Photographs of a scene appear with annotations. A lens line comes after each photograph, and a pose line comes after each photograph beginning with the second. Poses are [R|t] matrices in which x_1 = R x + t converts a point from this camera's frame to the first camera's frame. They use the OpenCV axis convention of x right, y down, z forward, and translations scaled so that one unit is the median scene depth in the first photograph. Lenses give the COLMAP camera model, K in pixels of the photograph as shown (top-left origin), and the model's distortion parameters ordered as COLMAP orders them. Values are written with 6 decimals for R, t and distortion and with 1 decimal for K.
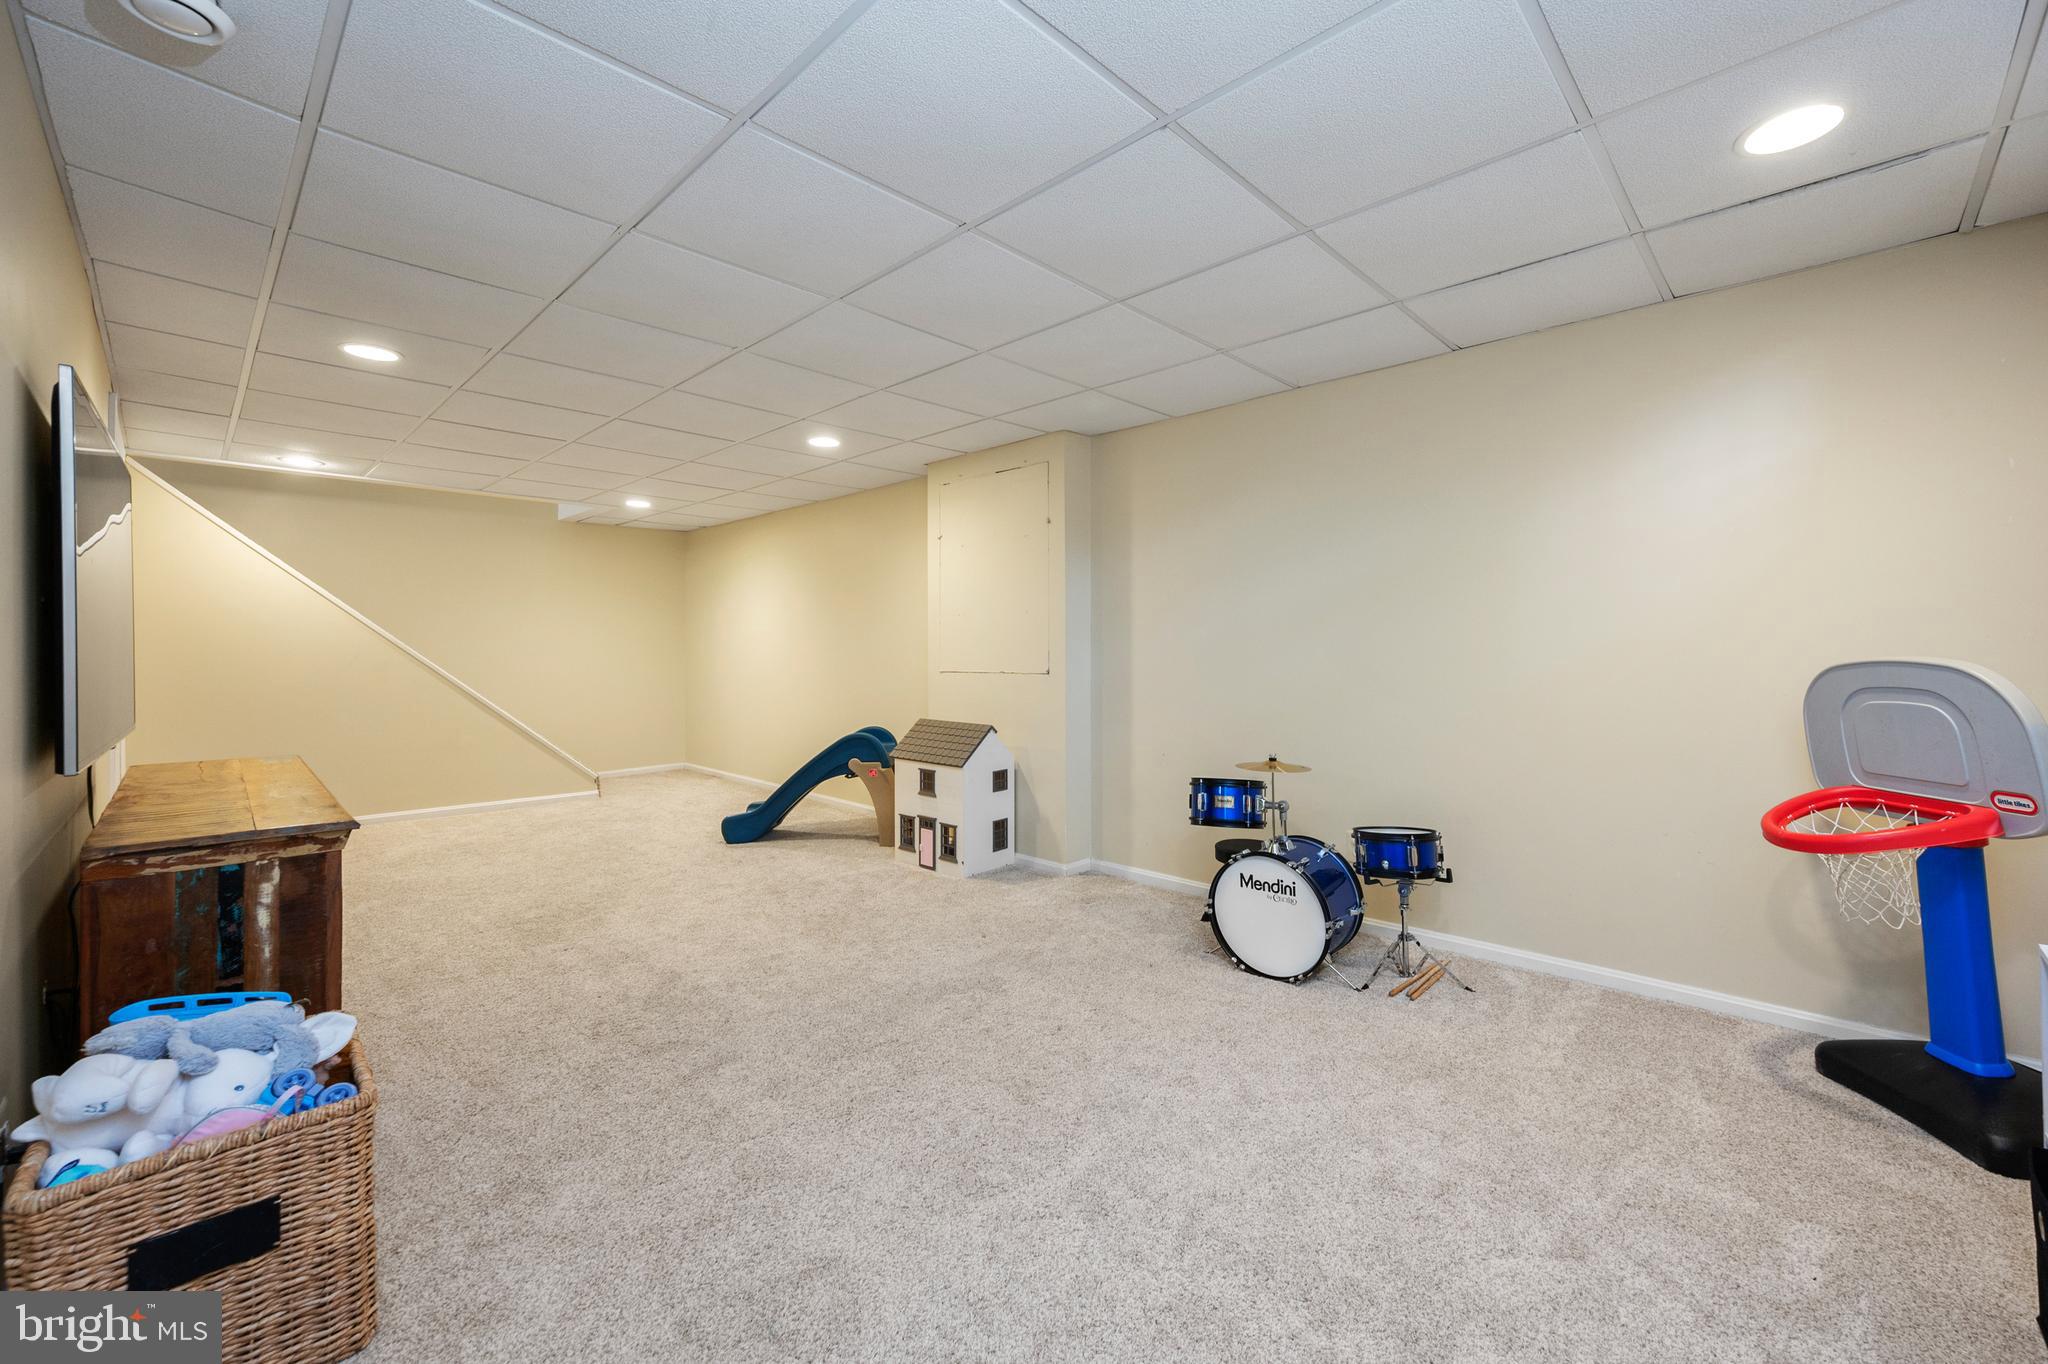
lens RADIAL K [[823.7, 0, 1043.8], [0, 823.7, 644.9], [0, 0, 1]] dist [0.000082, 0.000376]
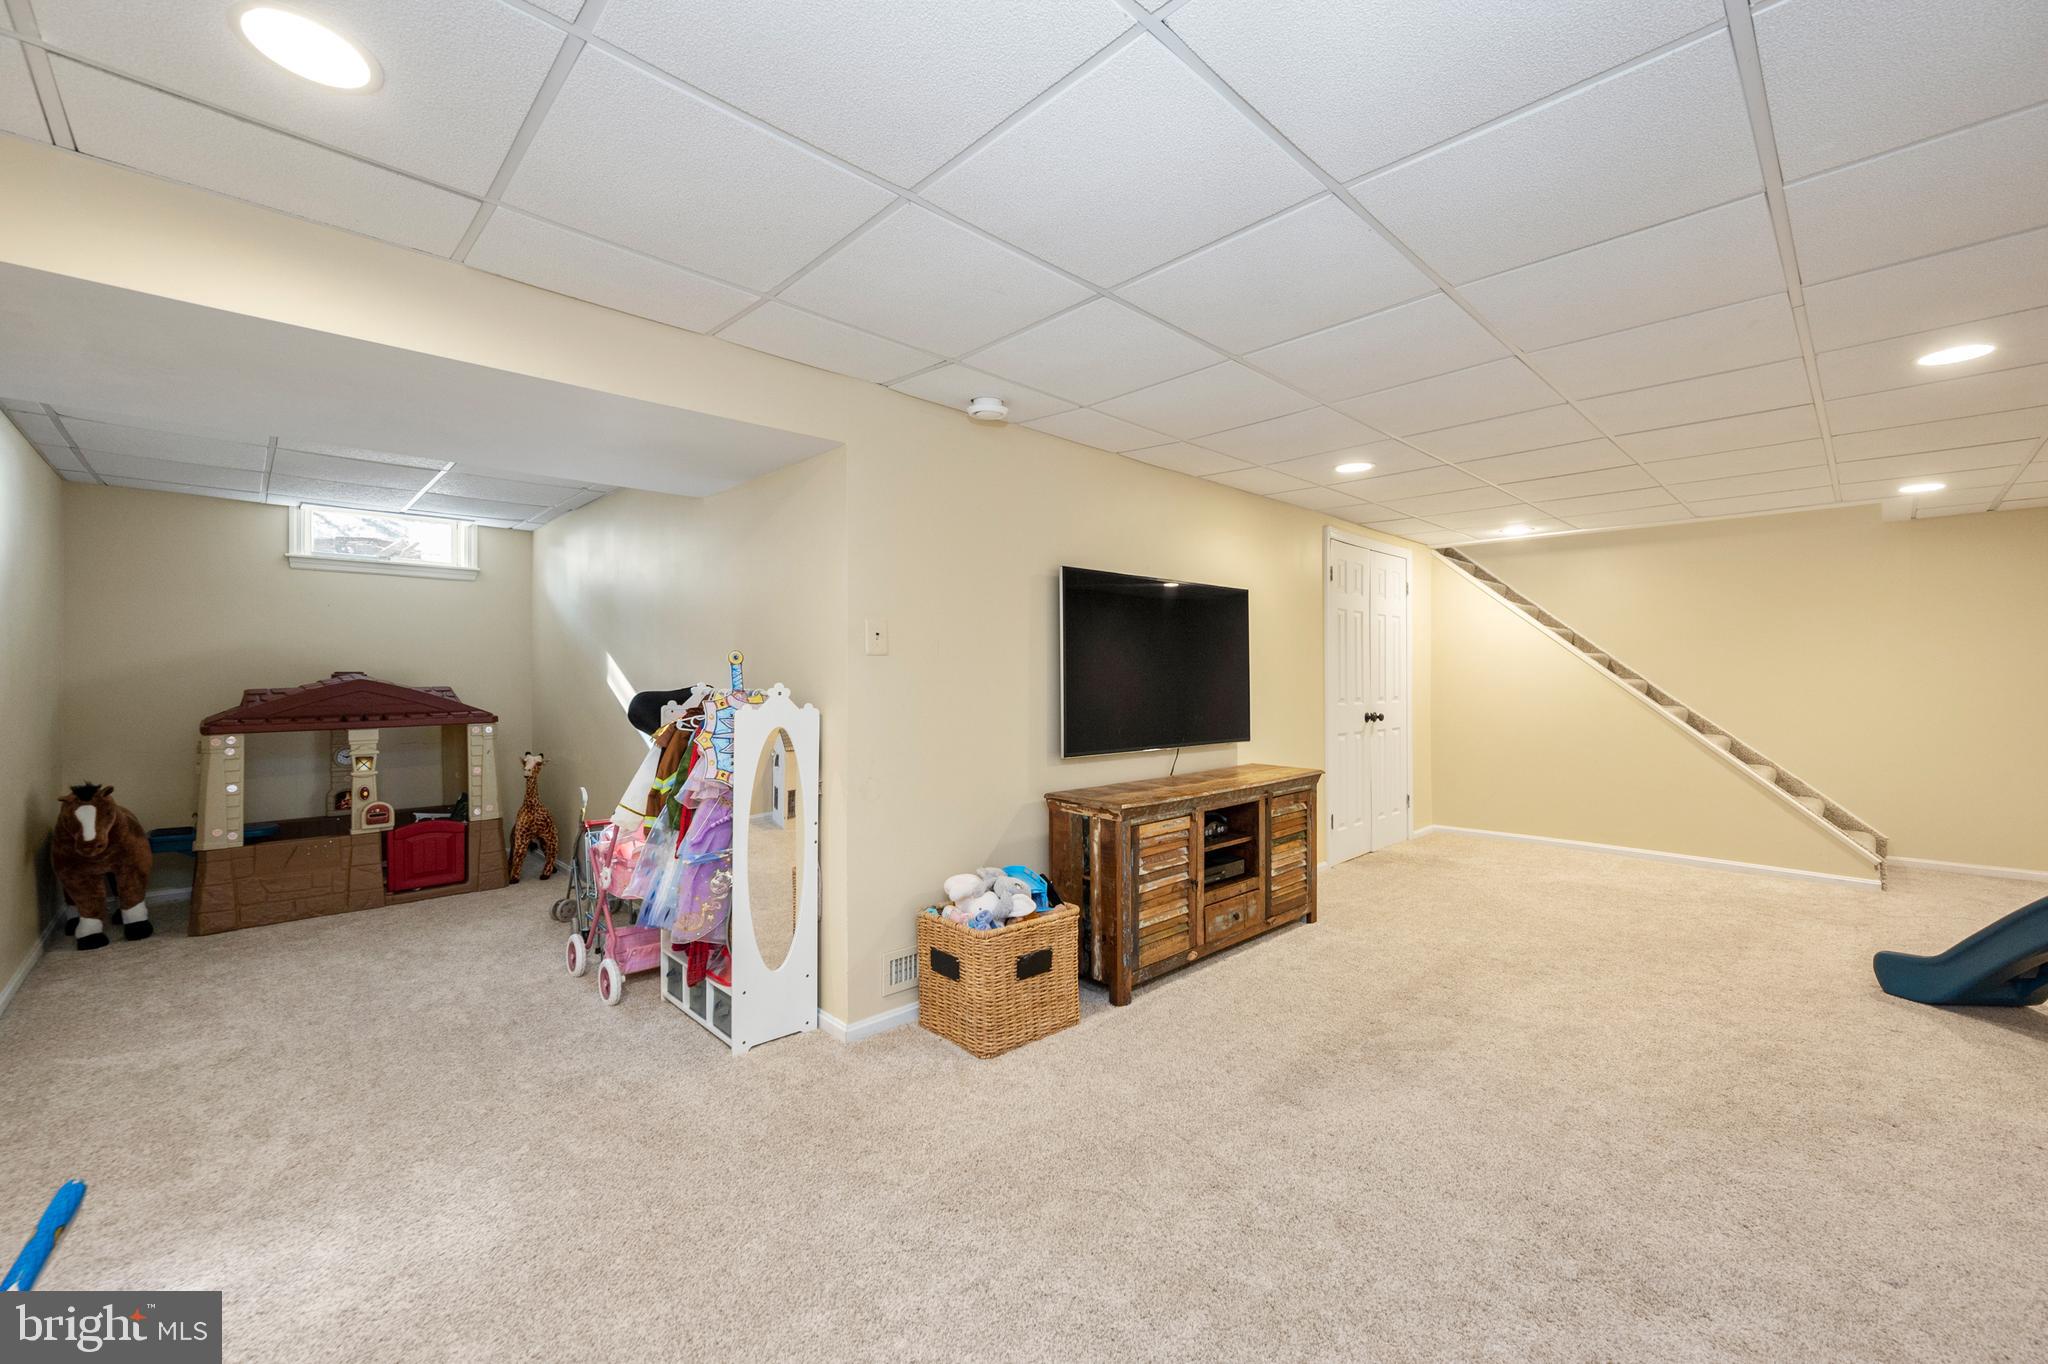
lens RADIAL K [[823.7, 0, 1013.7], [0, 823.7, 670.1], [0, 0, 1]] dist [0.000082, 0.000376]
pose [[-0.044728, -0.000613, -0.998999, 0.583540], [0.004801, 0.999988, -0.000828, -0.042433], [0.998988, -0.004833, -0.044724, 0.592553]]
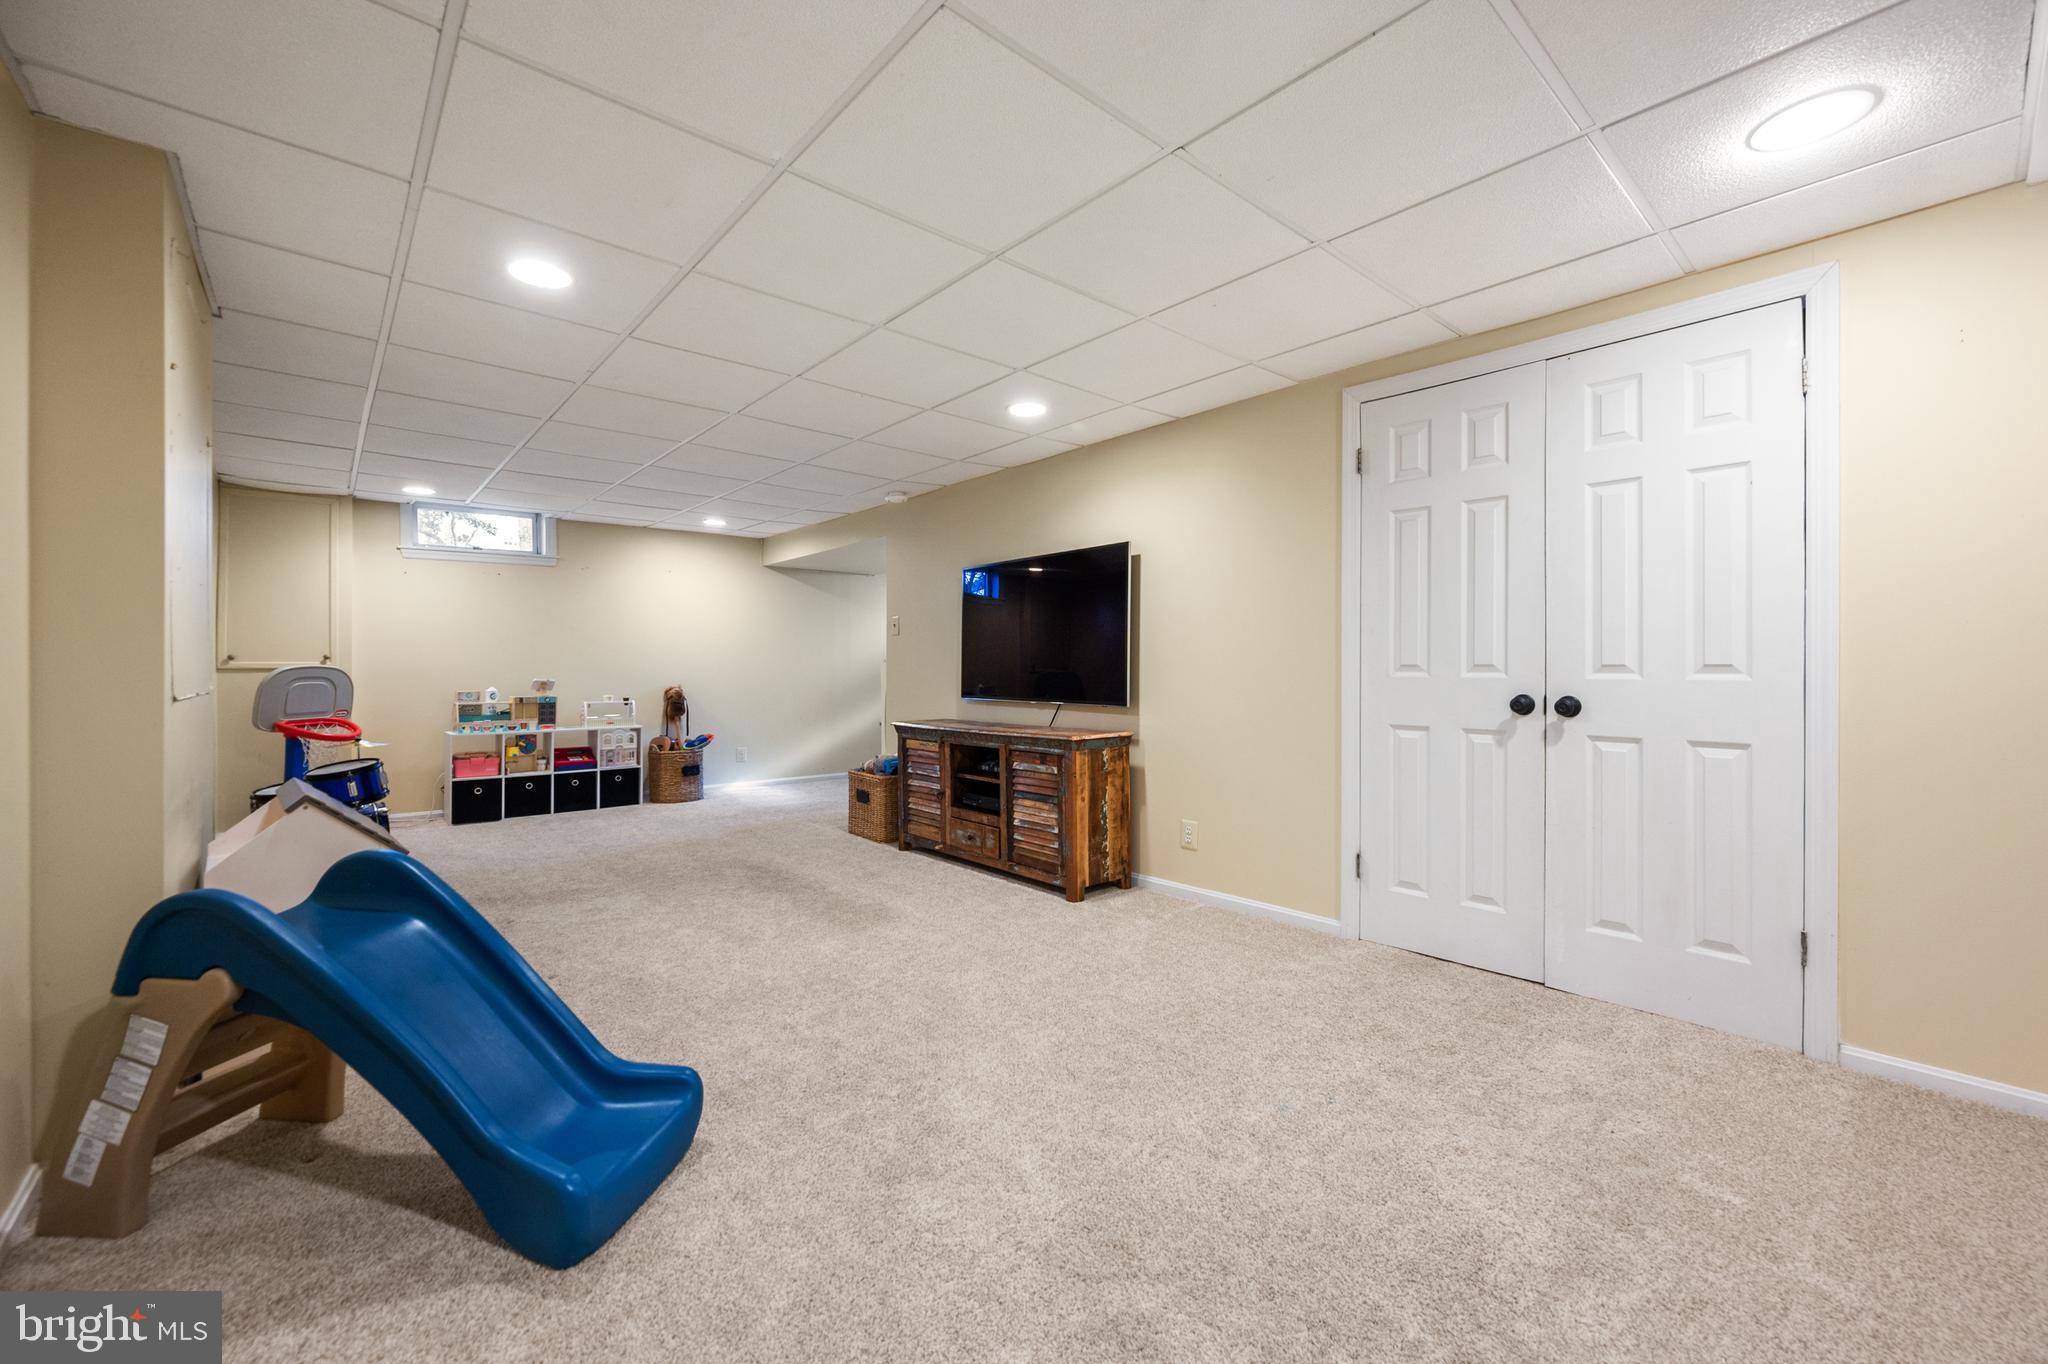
lens RADIAL K [[823.7, 0, 1025.5], [0, 823.7, 675.3], [0, 0, 1]] dist [0.000082, 0.000376]
pose [[-0.995696, 0.003074, 0.092632, -0.936944], [0.003084, 0.999995, -0.000039, 0.037942], [-0.092632, 0.000247, -0.995700, 2.374204]]
